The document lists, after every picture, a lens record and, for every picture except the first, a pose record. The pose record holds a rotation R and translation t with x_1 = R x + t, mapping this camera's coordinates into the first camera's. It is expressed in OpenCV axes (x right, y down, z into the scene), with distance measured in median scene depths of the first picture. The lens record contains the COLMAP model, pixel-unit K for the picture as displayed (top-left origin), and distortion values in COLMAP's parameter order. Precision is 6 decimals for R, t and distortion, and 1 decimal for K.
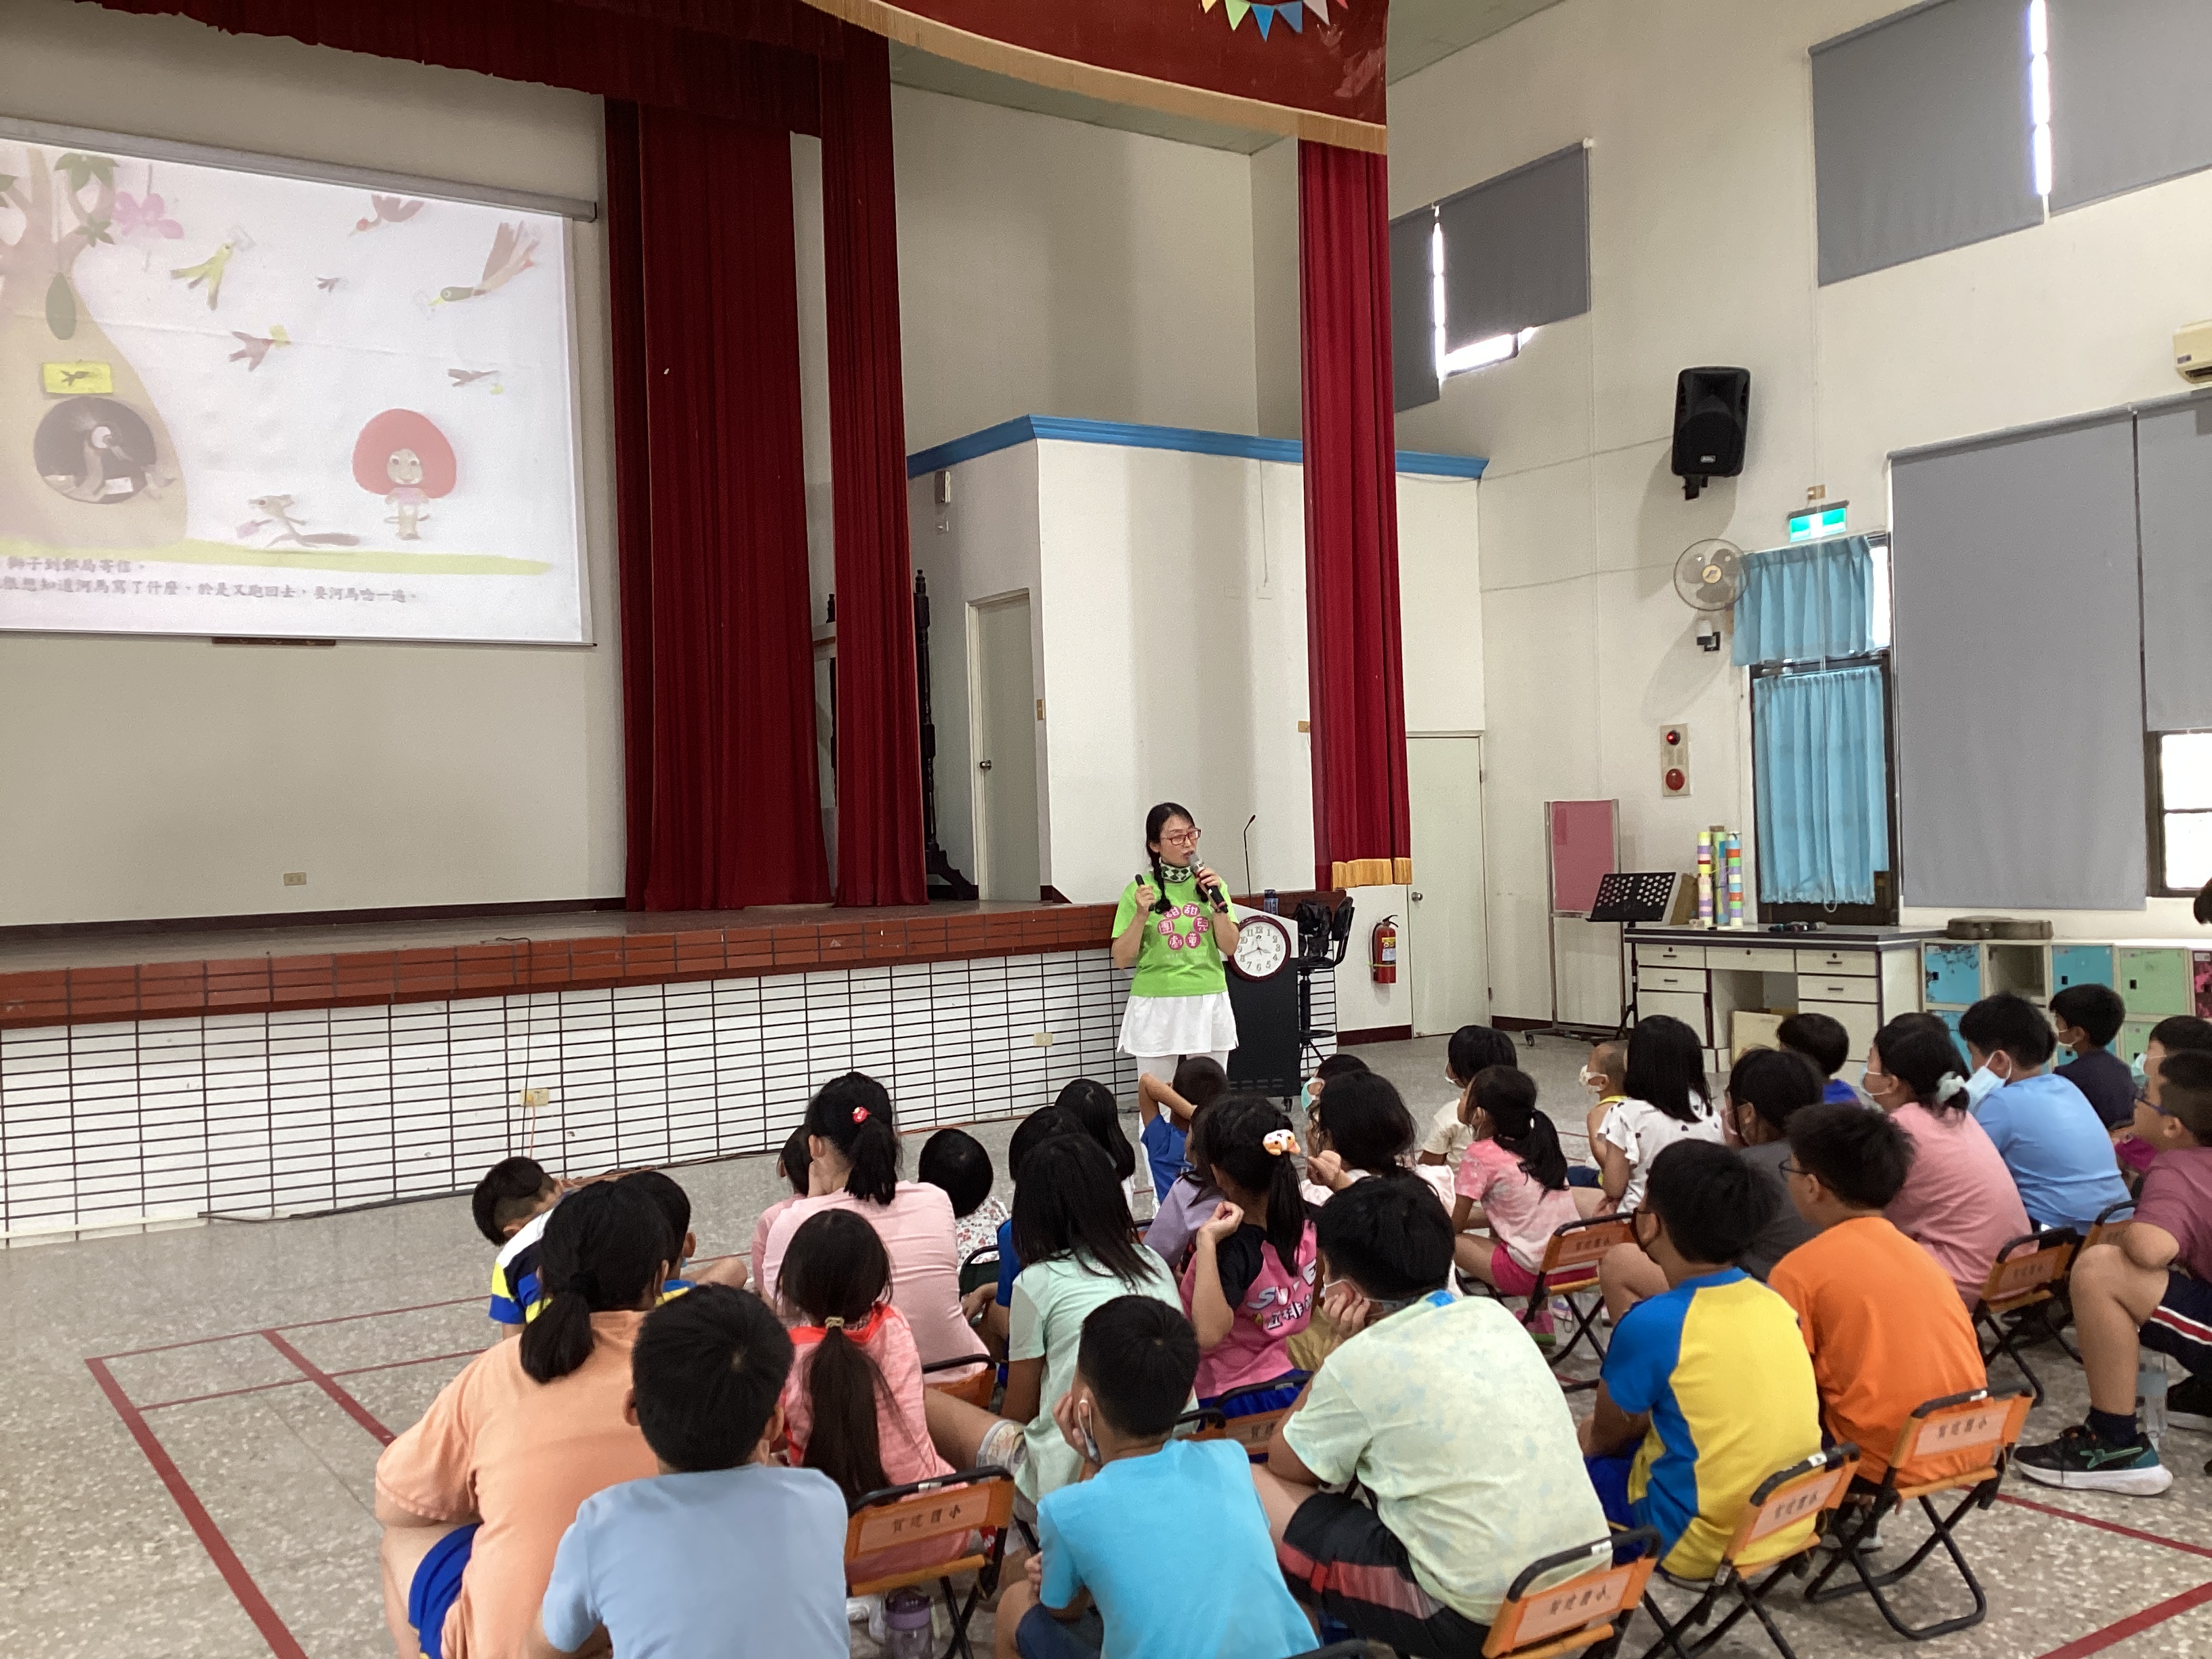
lens RADIAL K [[1998.8, 0, 1084.7], [0, 1998.8, 832.8], [0, 0, 1]] dist [0.071597, -0.123778]
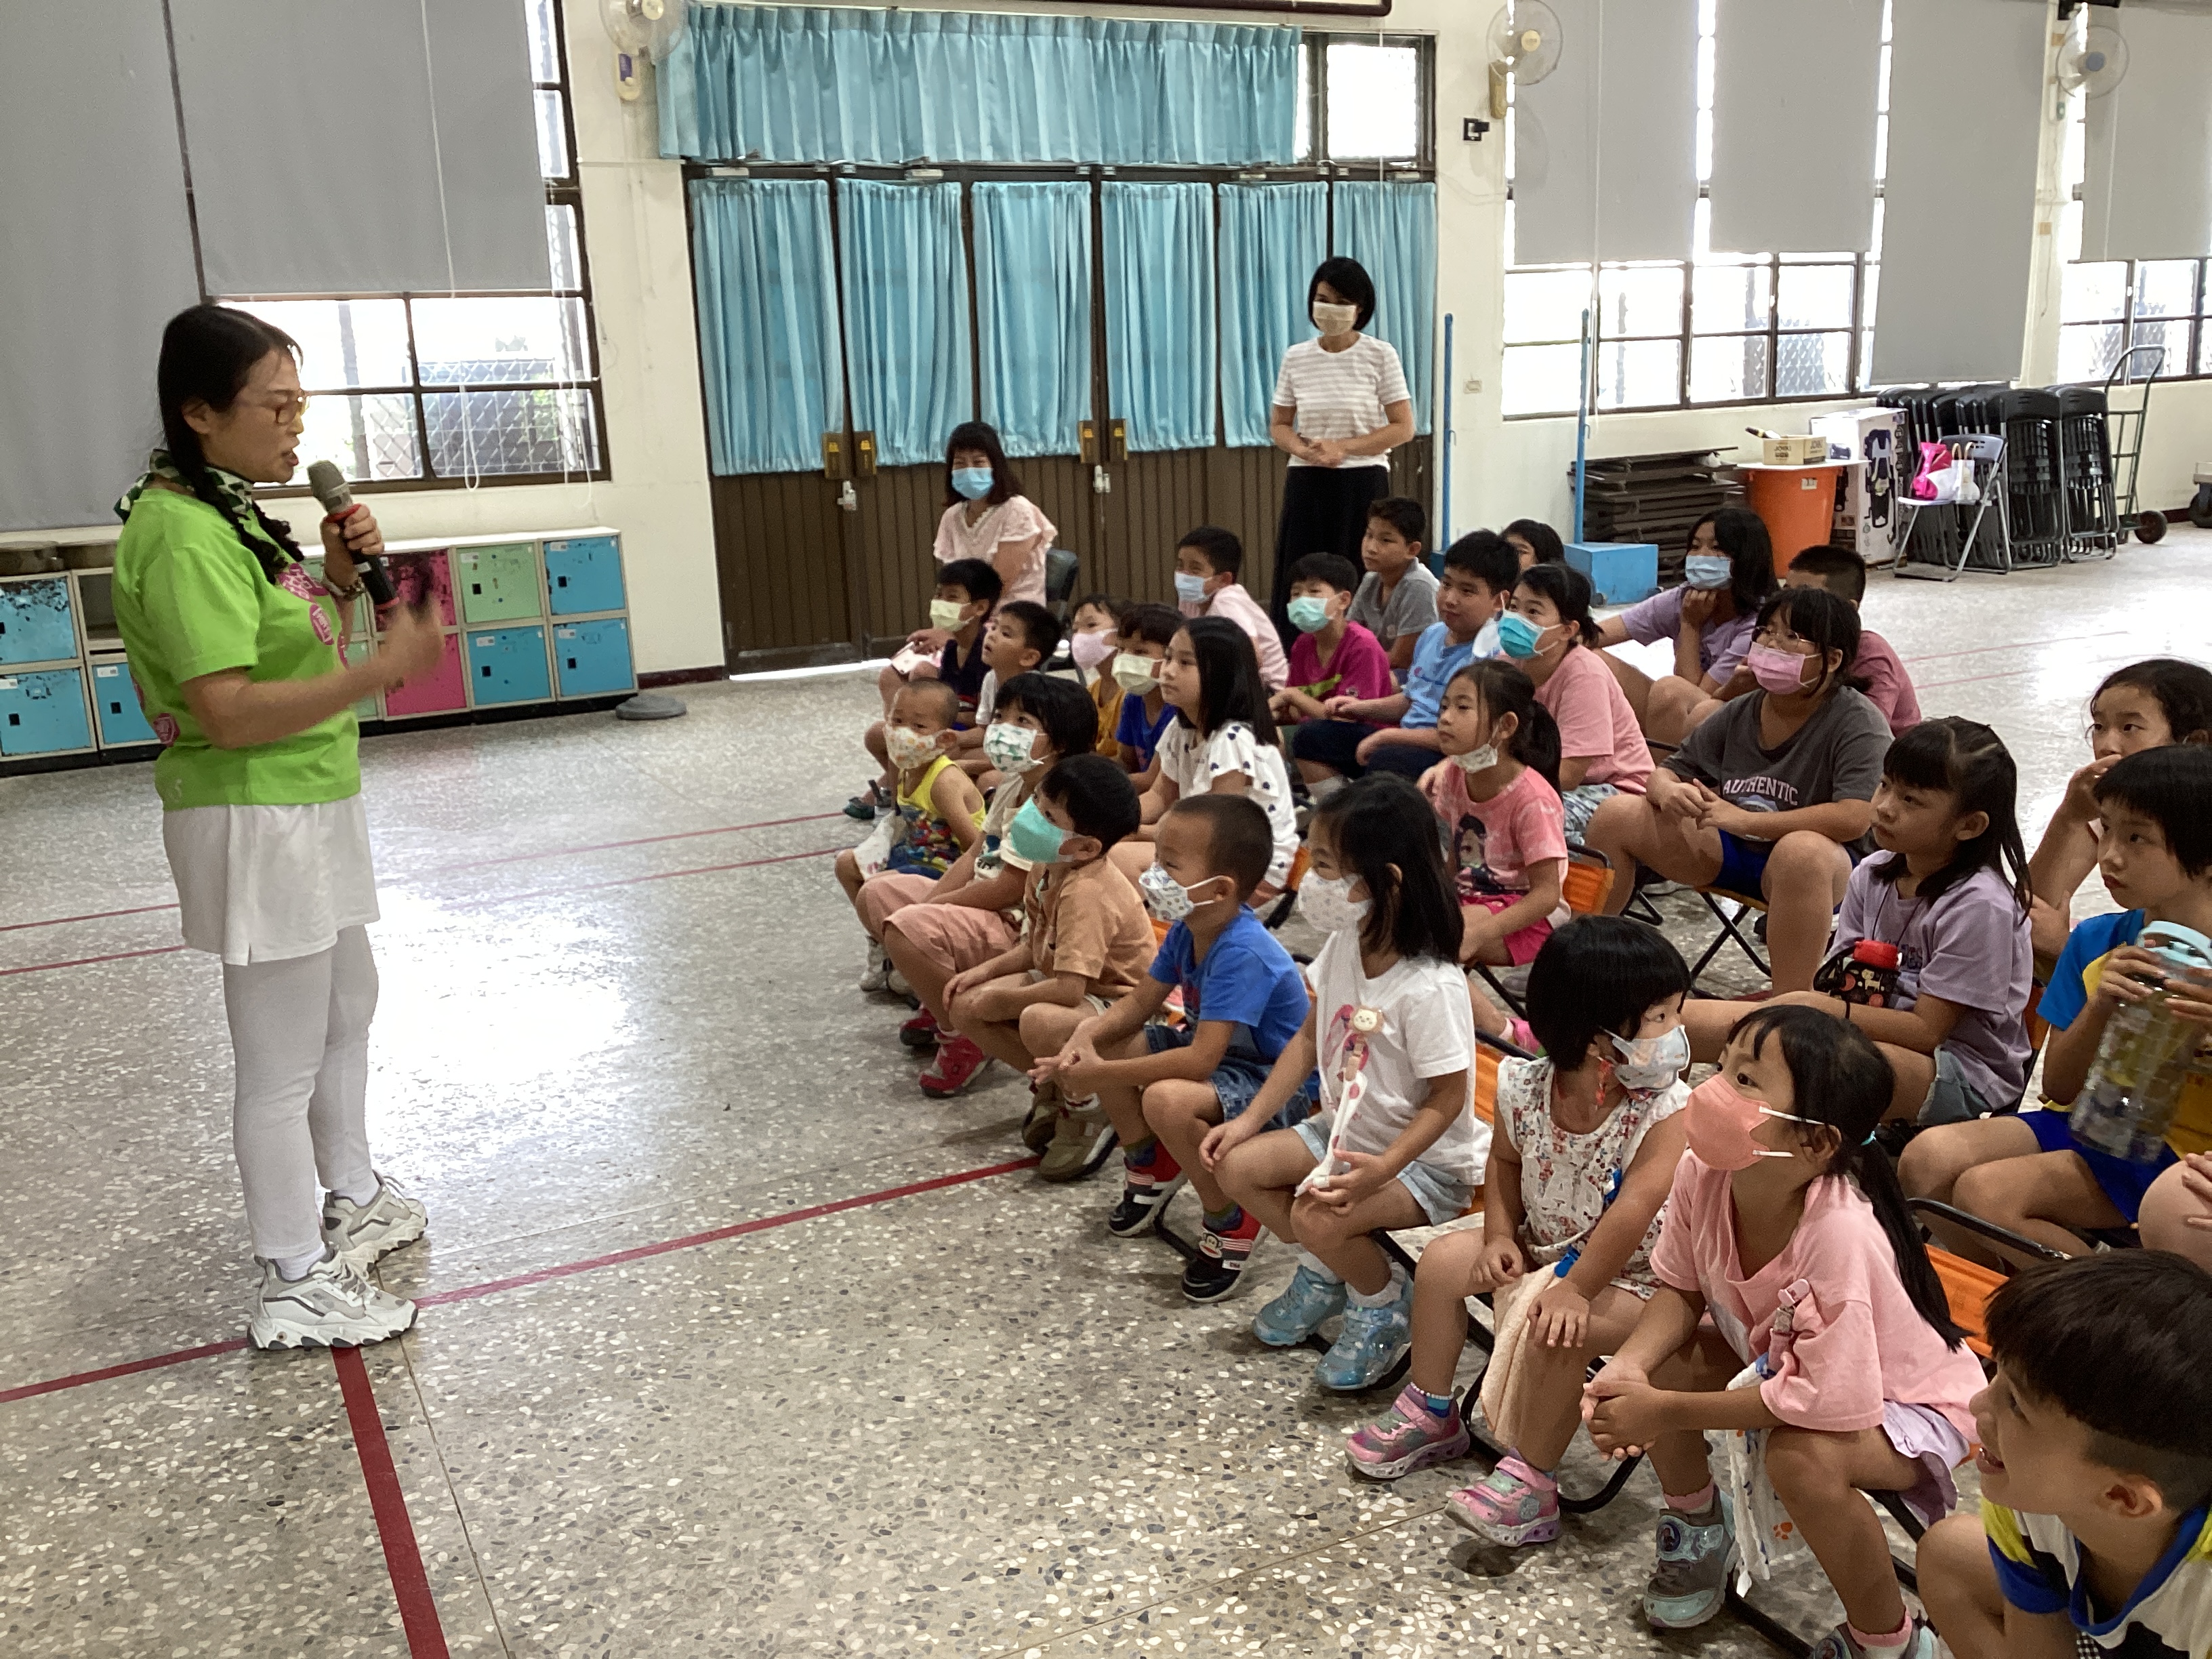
lens RADIAL K [[1998.8, 0, 1090.1], [0, 1998.8, 841.3], [0, 0, 1]] dist [0.071597, -0.123778]
pose [[0.132494, -0.204349, 0.969890, -0.451437], [0.038525, 0.978839, 0.200971, 0.030142], [-0.990435, 0.010737, 0.137563, 1.003691]]
